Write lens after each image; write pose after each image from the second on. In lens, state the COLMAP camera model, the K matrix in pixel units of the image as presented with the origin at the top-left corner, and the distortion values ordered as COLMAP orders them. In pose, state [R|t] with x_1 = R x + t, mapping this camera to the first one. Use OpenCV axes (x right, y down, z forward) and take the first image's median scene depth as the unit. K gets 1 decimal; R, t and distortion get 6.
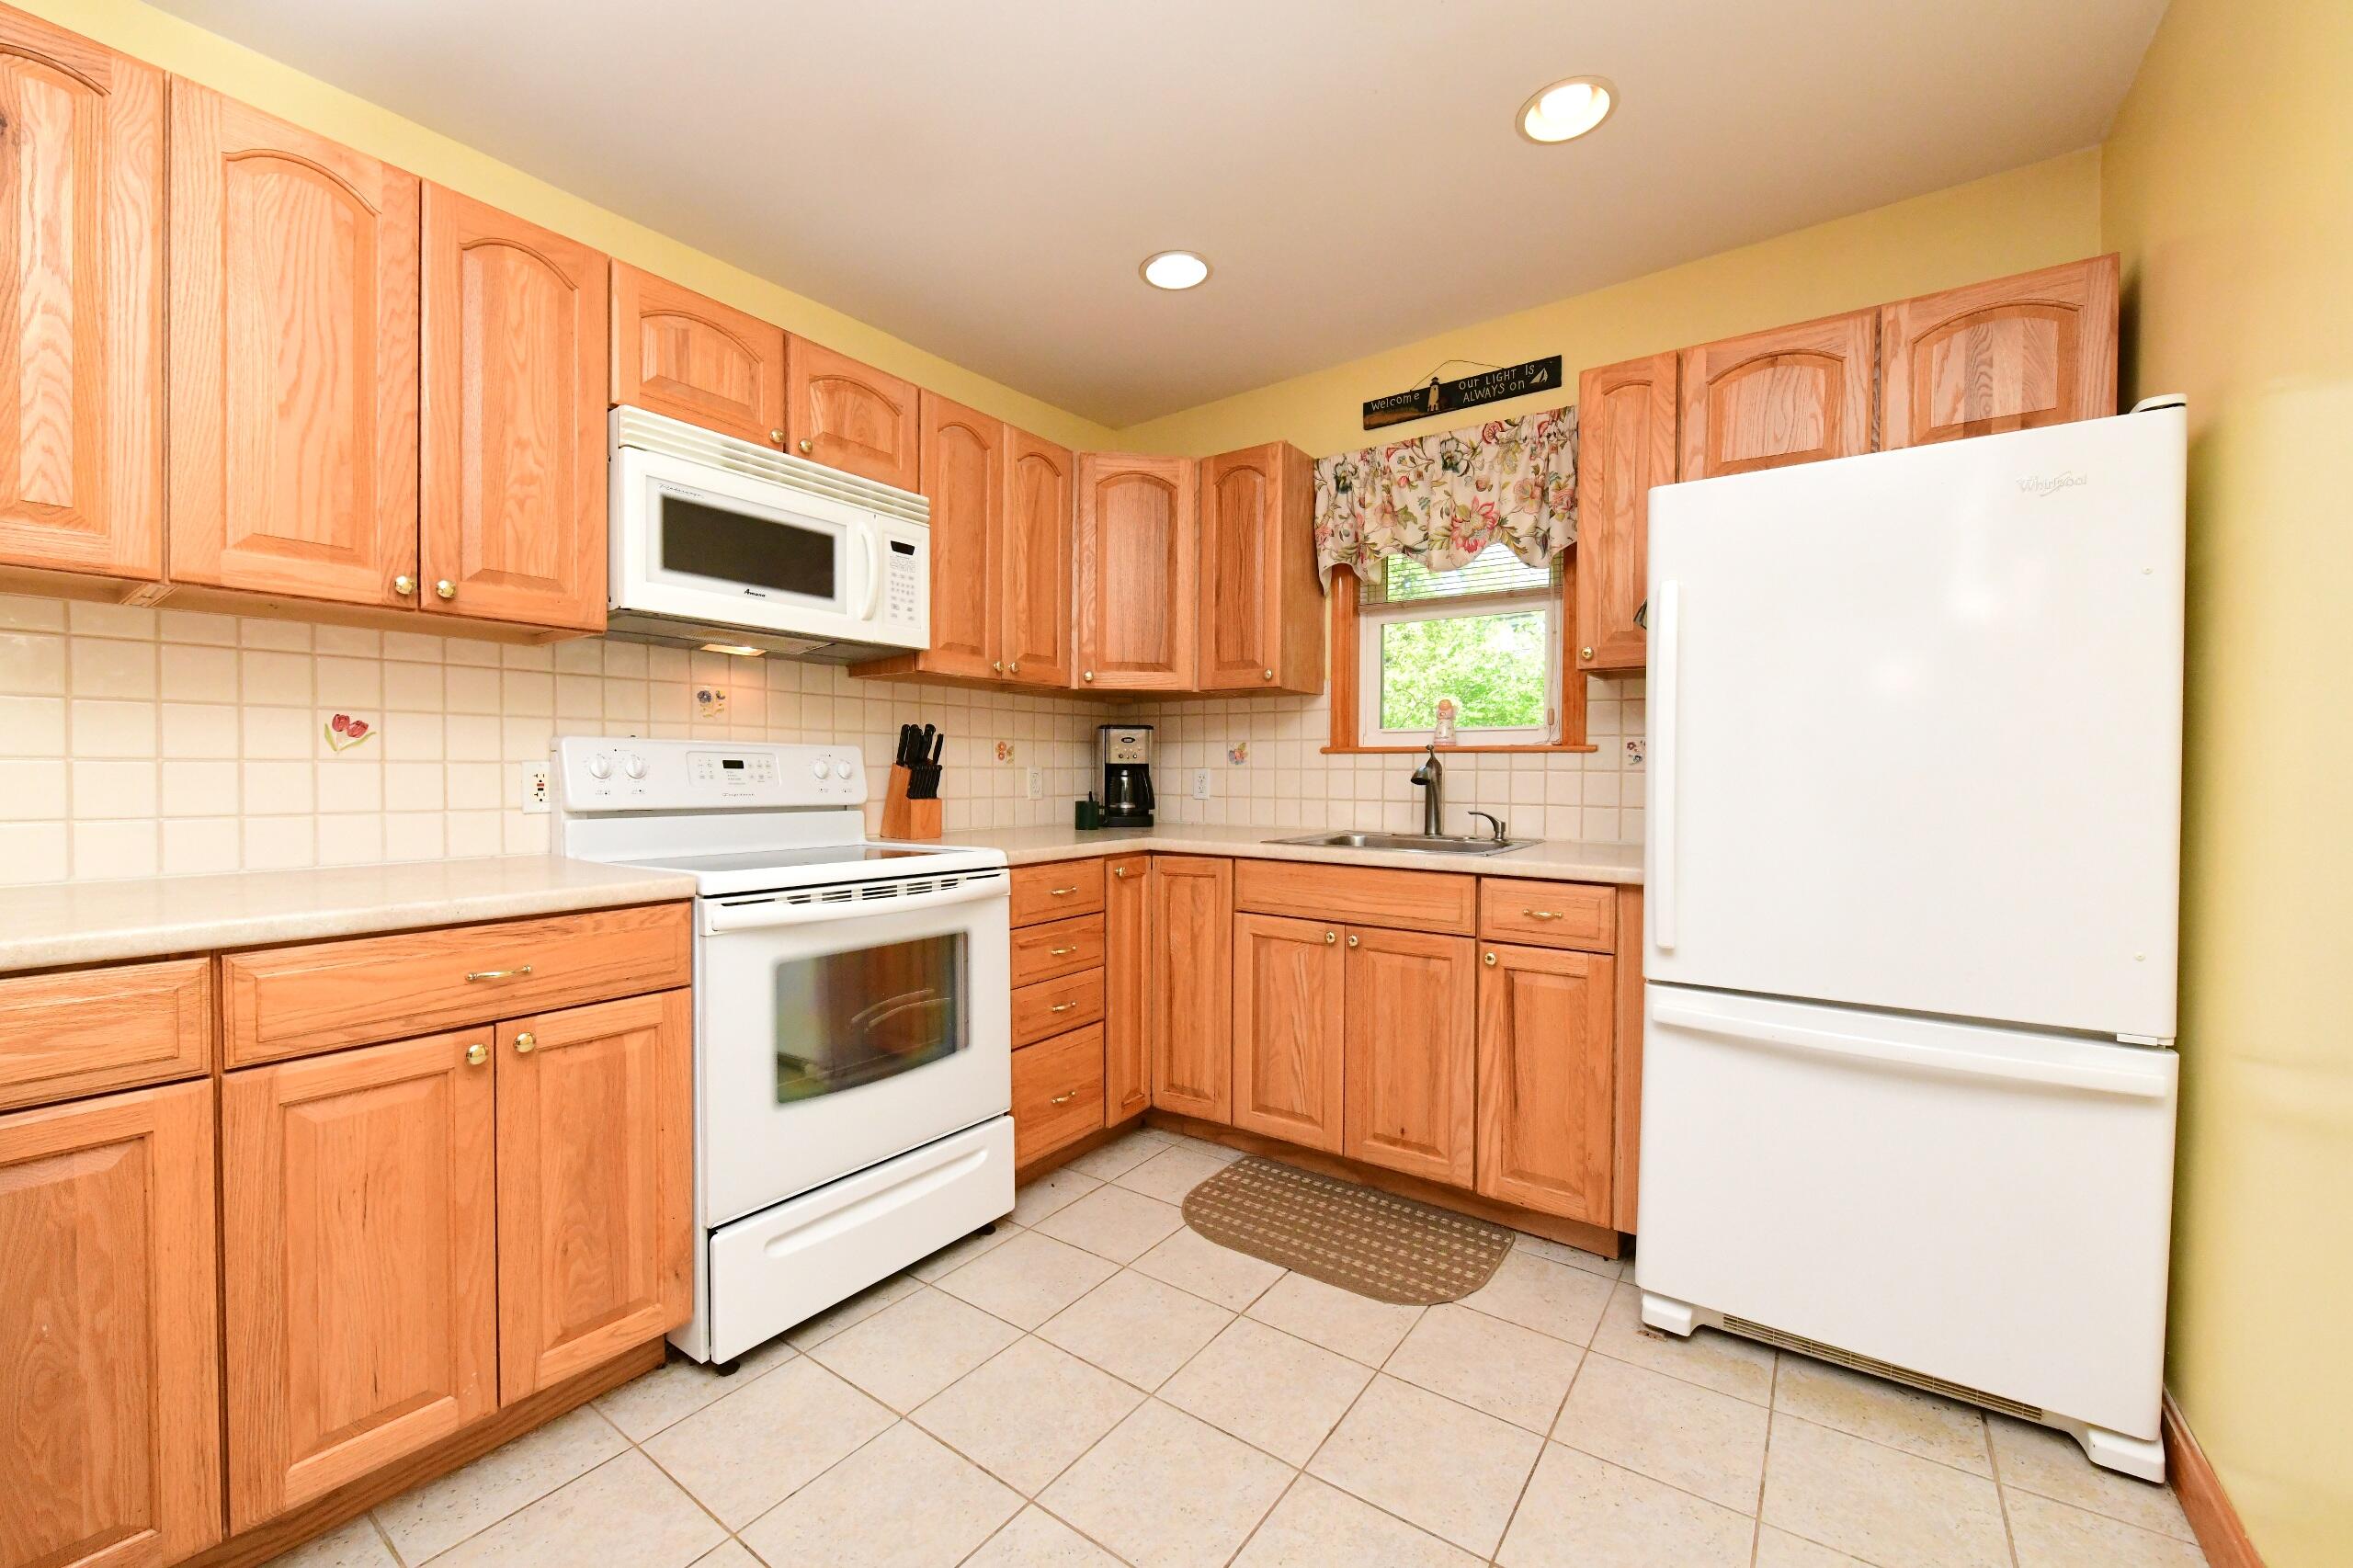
lens RADIAL K [[922.0, 0, 1173.3], [0, 922.0, 786.3], [0, 0, 1]] dist [-0.008317, -0.000292]
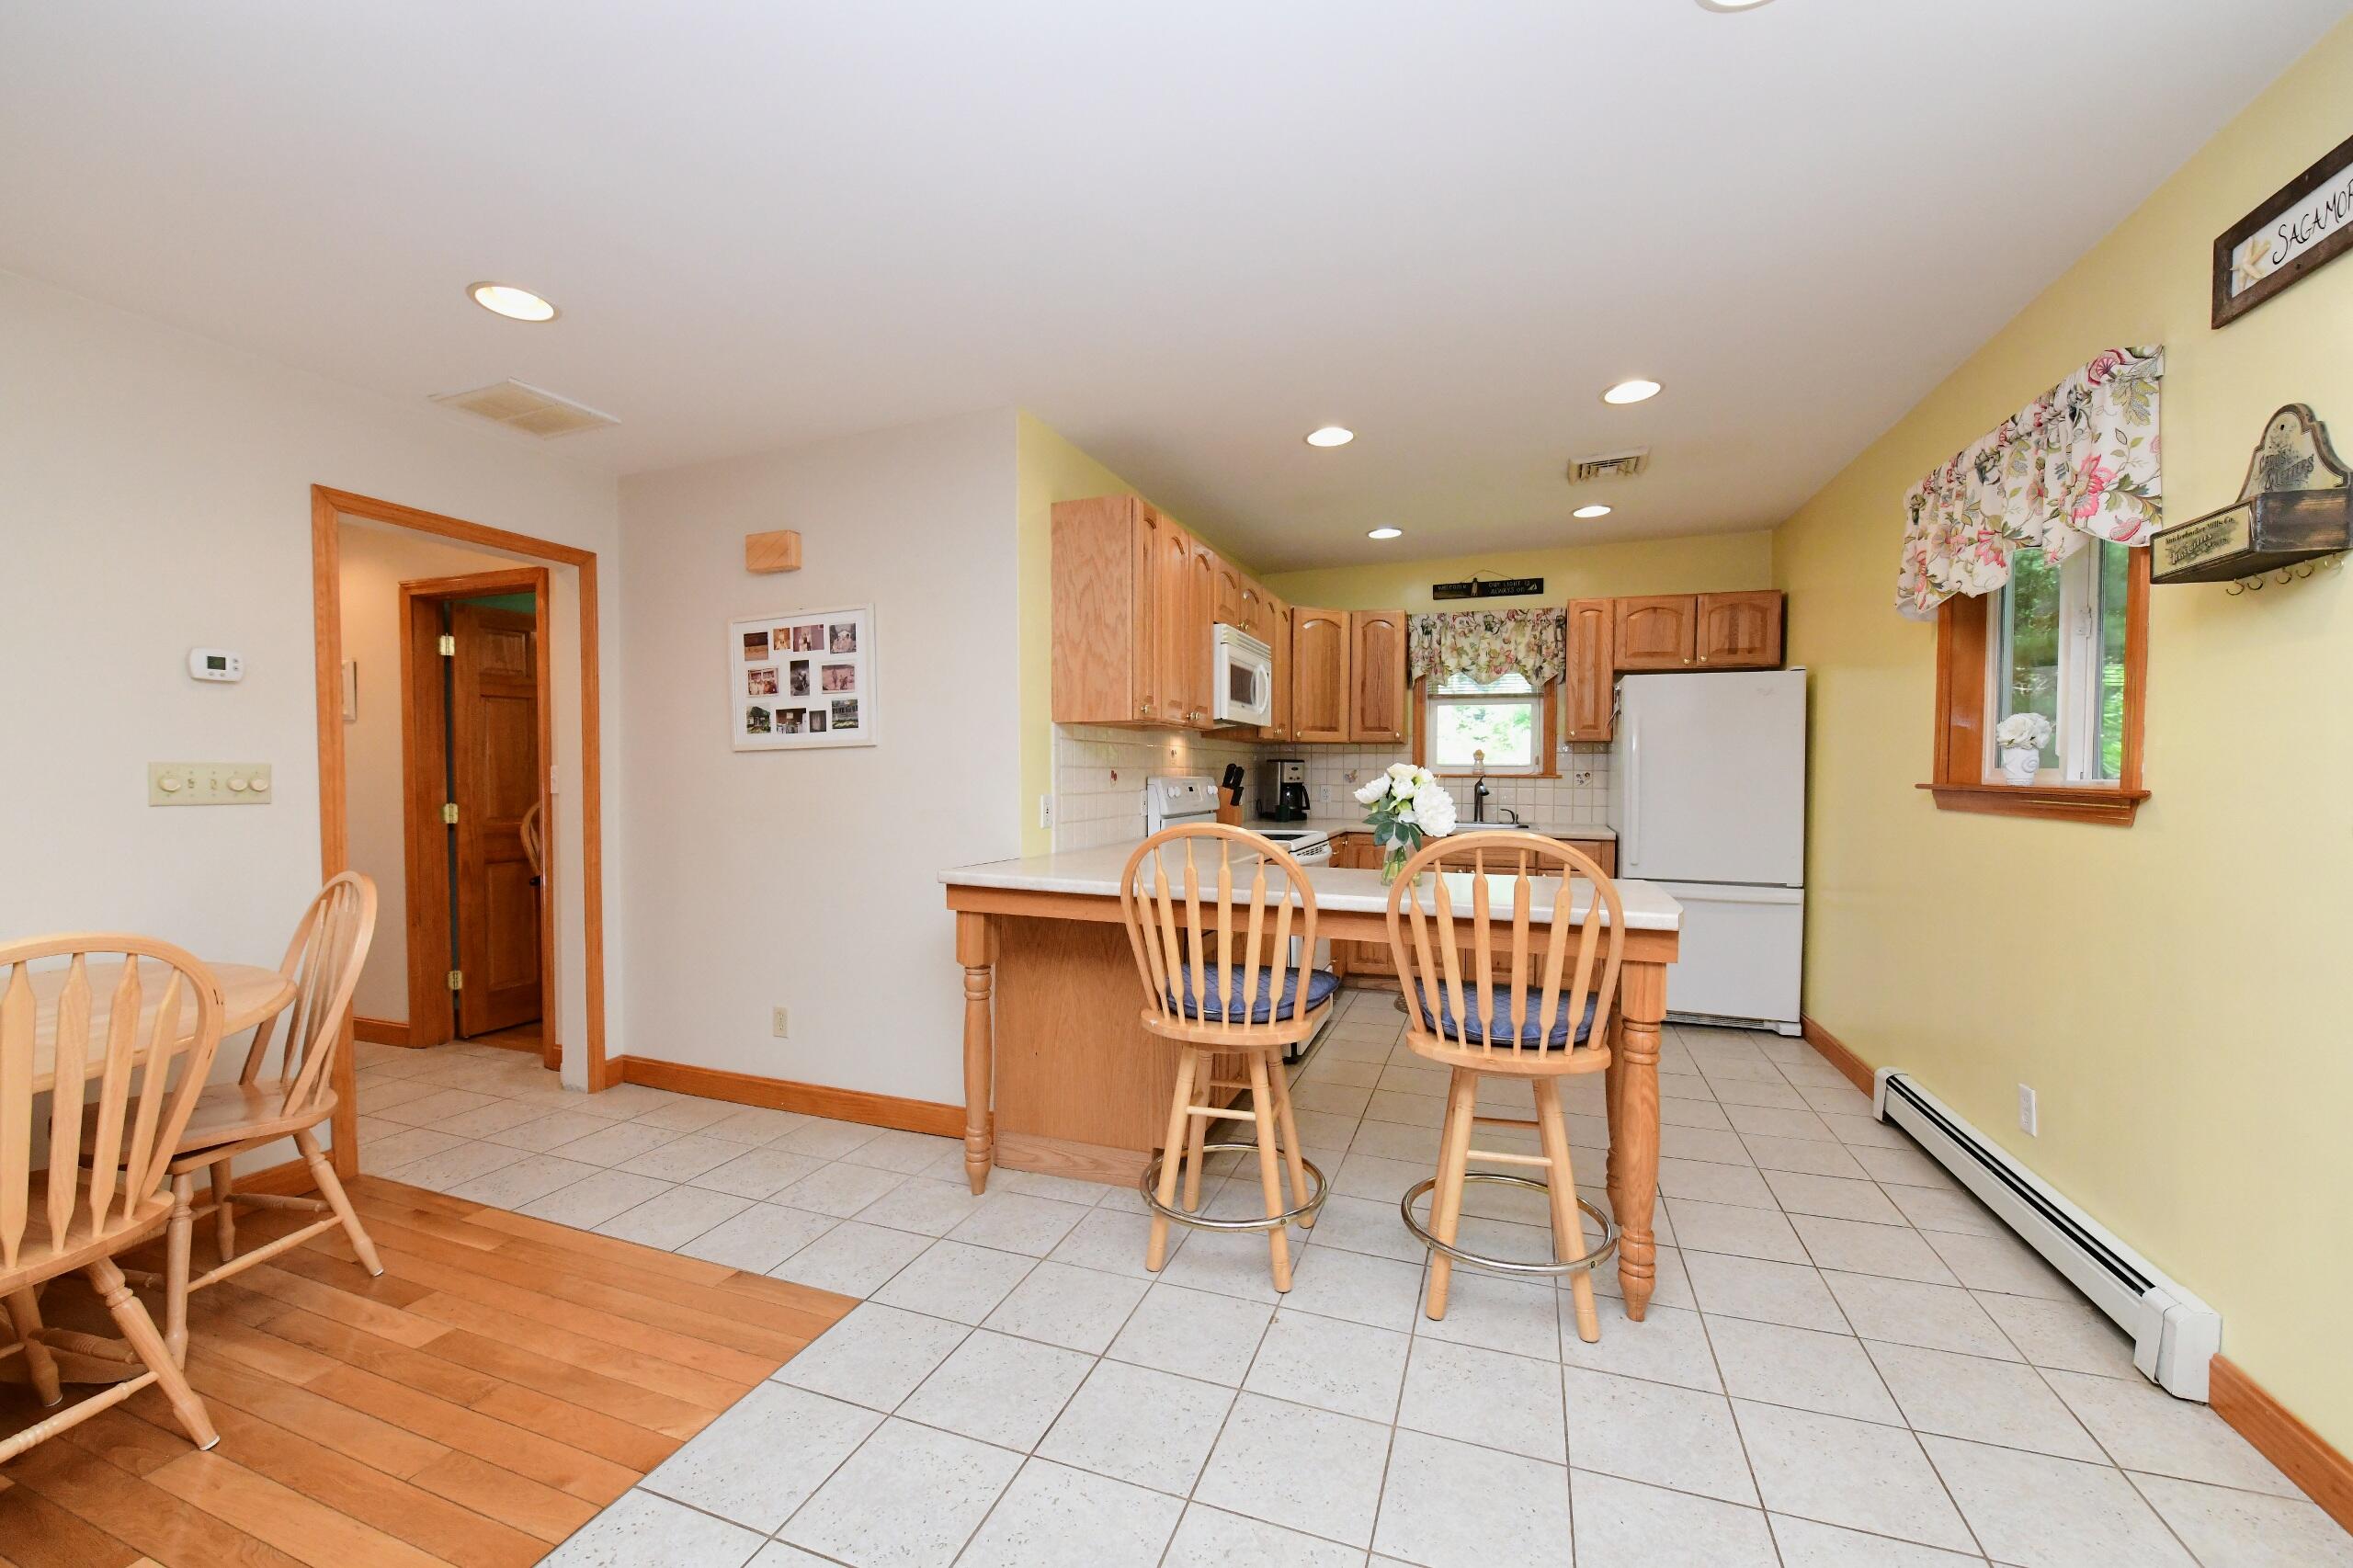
lens RADIAL K [[922.0, 0, 1176.8], [0, 922.0, 783.9], [0, 0, 1]] dist [-0.008317, -0.000292]
pose [[0.964843, -0.005066, 0.262778, -0.832827], [0.004590, 0.999987, 0.002426, -0.033160], [-0.262787, -0.001135, 0.964853, -0.679487]]
